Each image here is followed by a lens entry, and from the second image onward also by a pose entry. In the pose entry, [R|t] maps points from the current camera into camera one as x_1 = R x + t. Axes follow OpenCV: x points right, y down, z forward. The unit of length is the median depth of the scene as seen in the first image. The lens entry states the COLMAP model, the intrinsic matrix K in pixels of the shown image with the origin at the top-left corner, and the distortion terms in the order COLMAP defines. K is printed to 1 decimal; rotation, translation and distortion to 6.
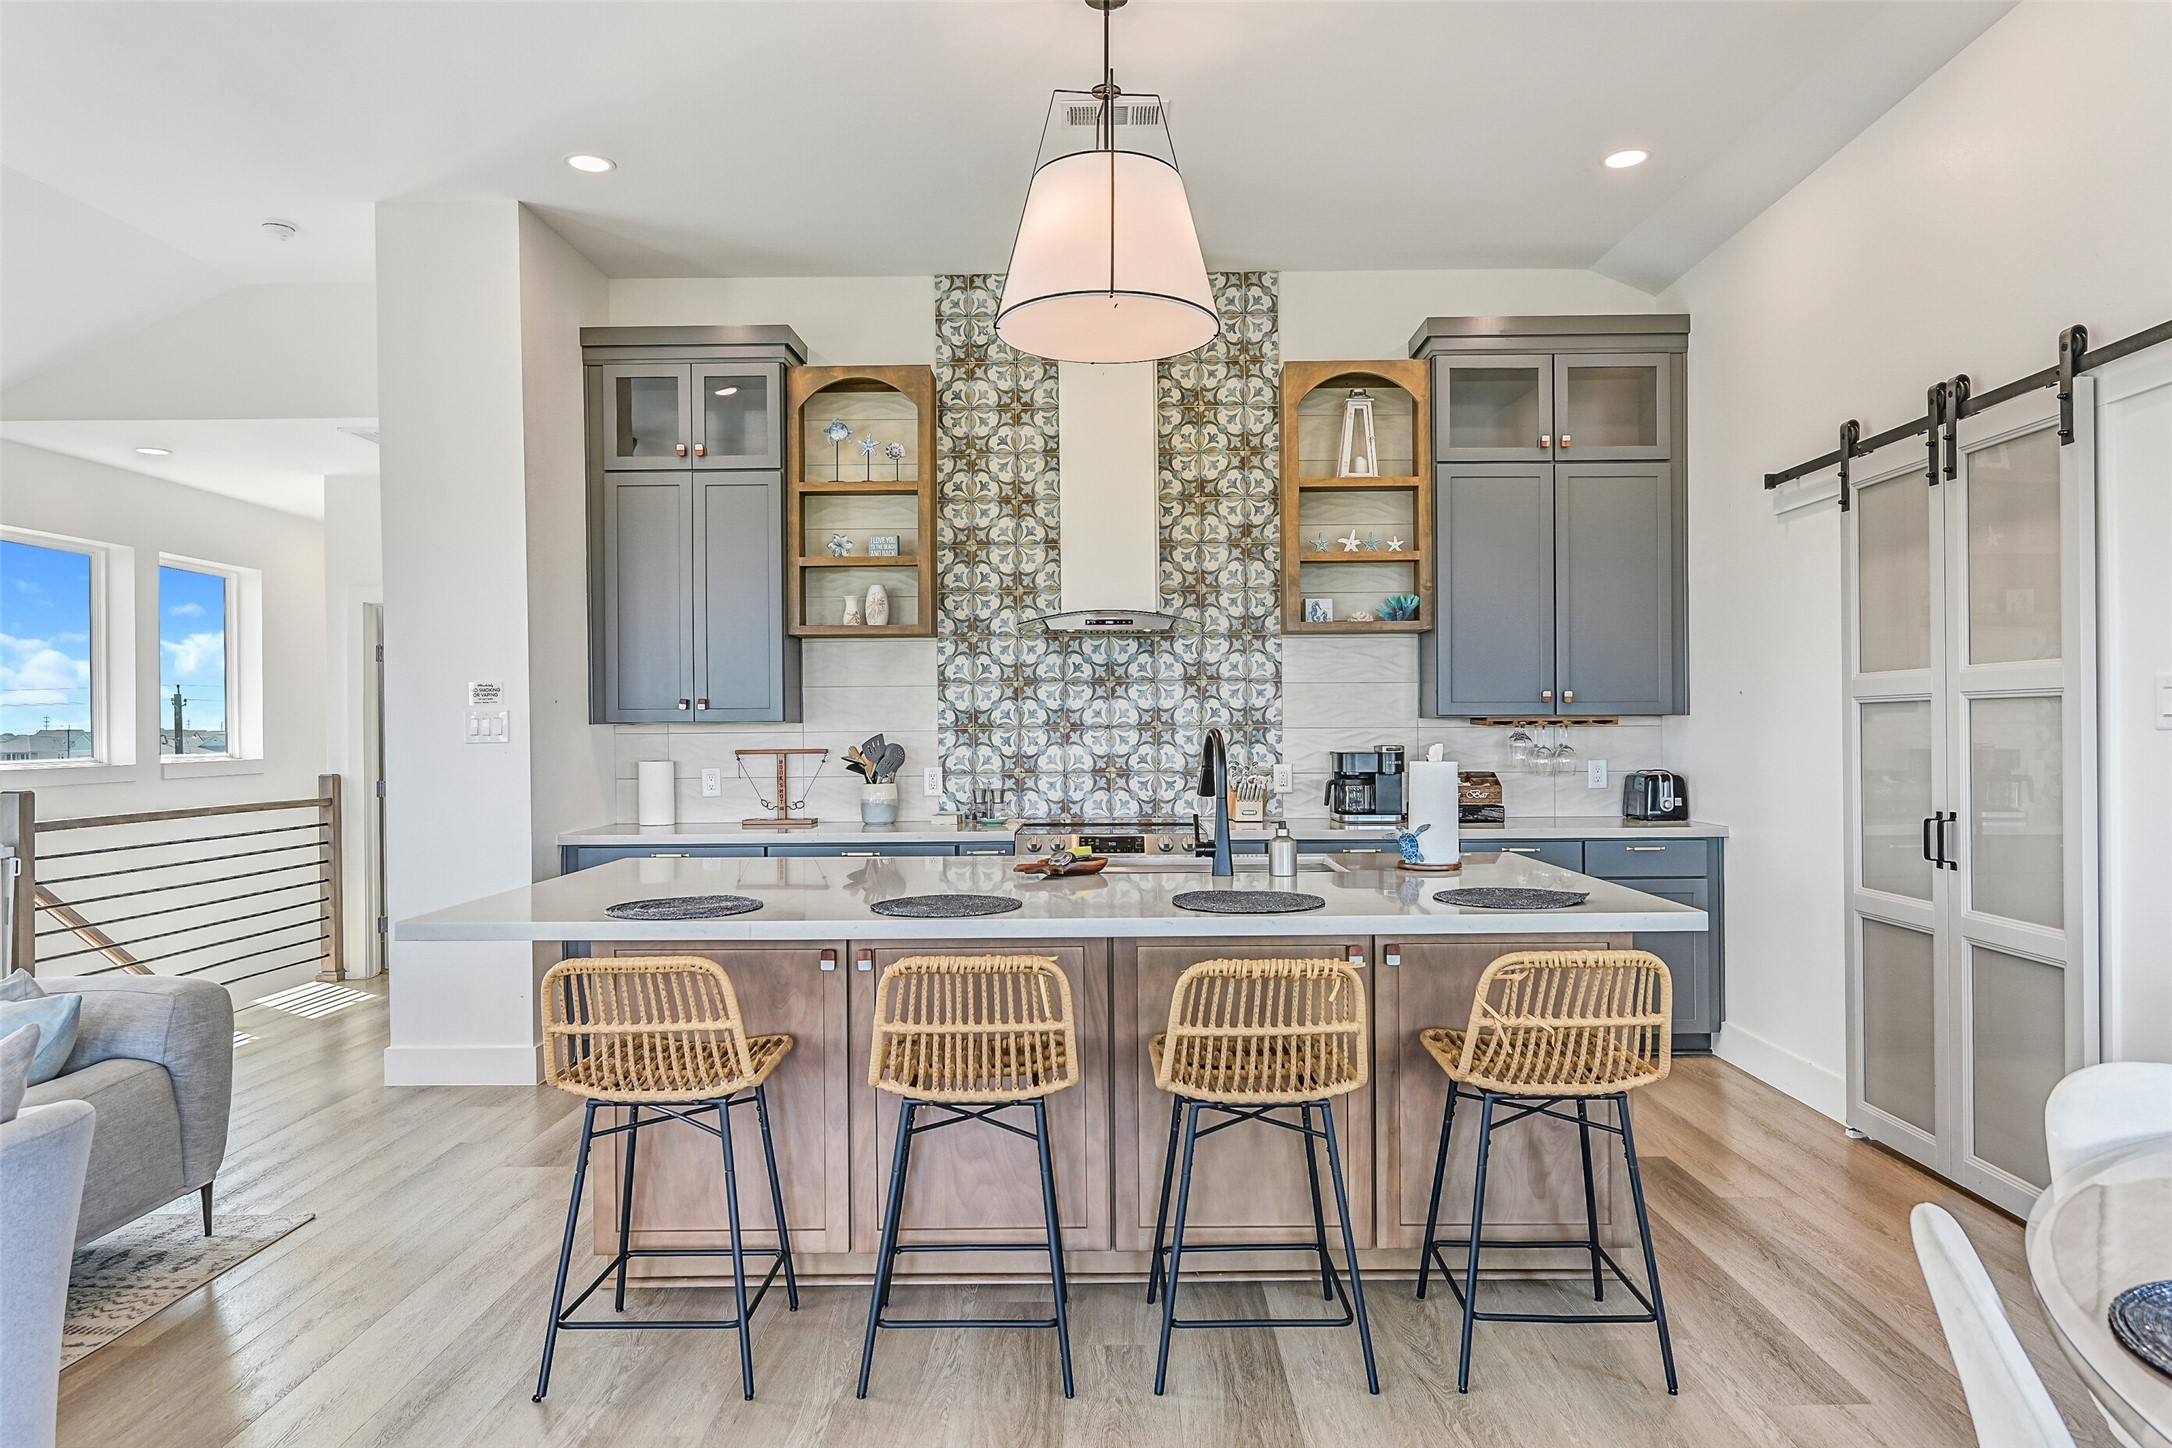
lens RADIAL K [[1326.0, 0, 1102.3], [0, 1326.0, 722.4], [0, 0, 1]] dist [-0.000042, 0.000571]
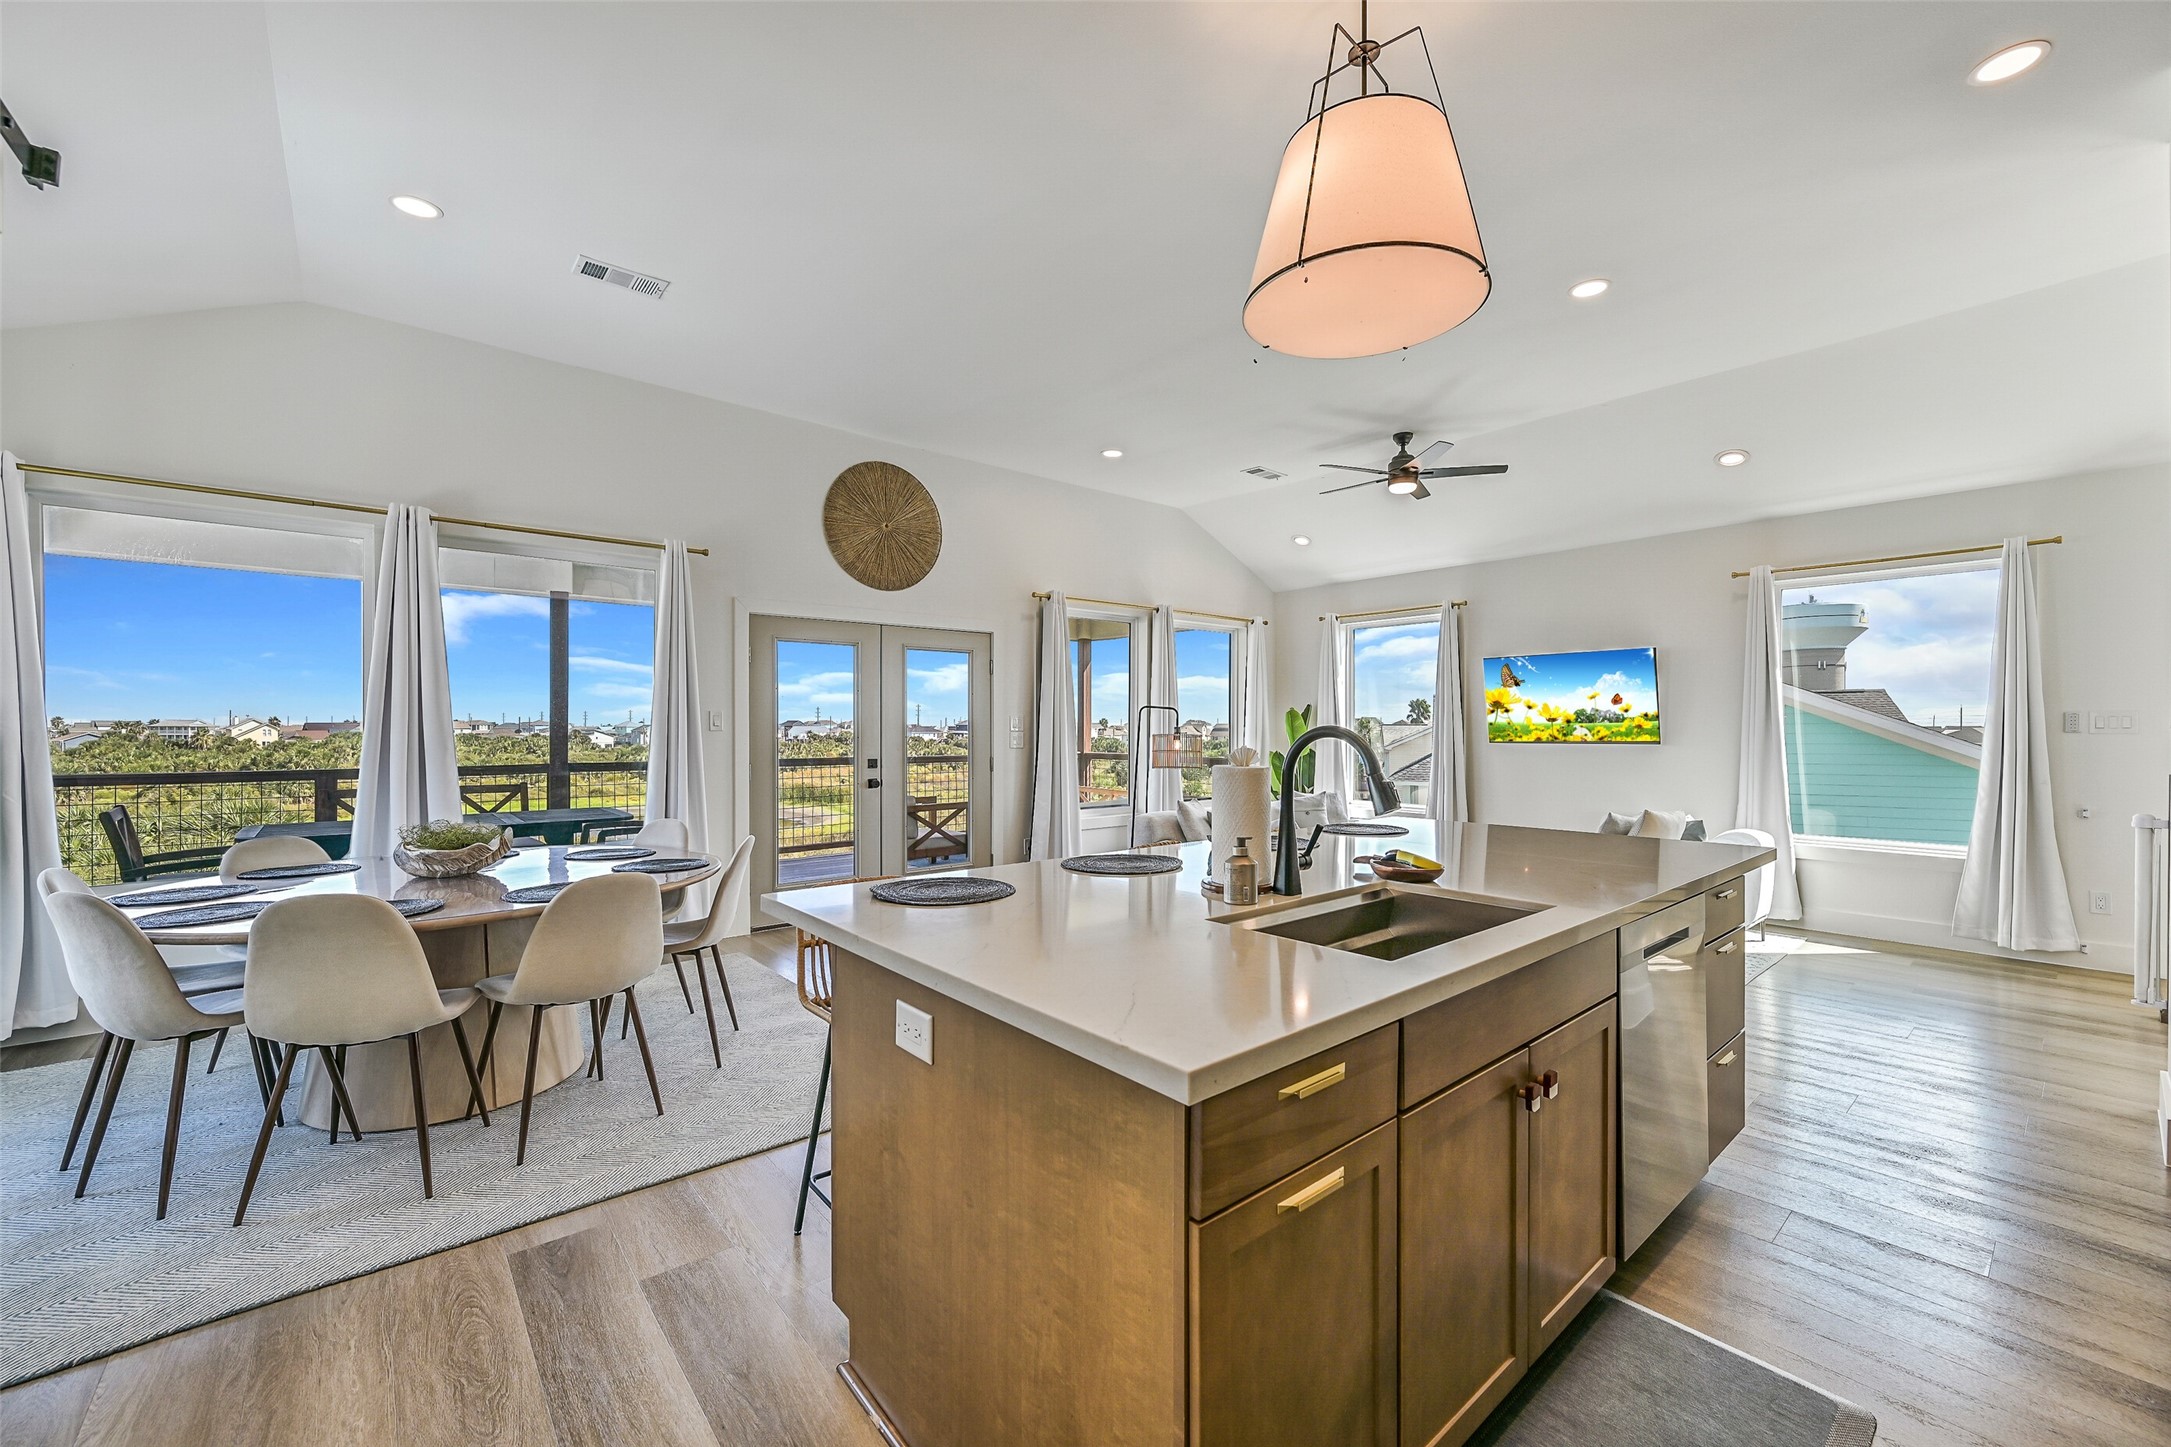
lens RADIAL K [[847.7, 0, 1091.4], [0, 847.7, 730.8], [0, 0, 1]] dist [-0.000116, 0.000047]
pose [[-0.756593, 0.011579, -0.653783, 0.339004], [0.008365, 0.999933, 0.008030, -0.000023], [0.653832, 0.000606, -0.756639, 0.815785]]
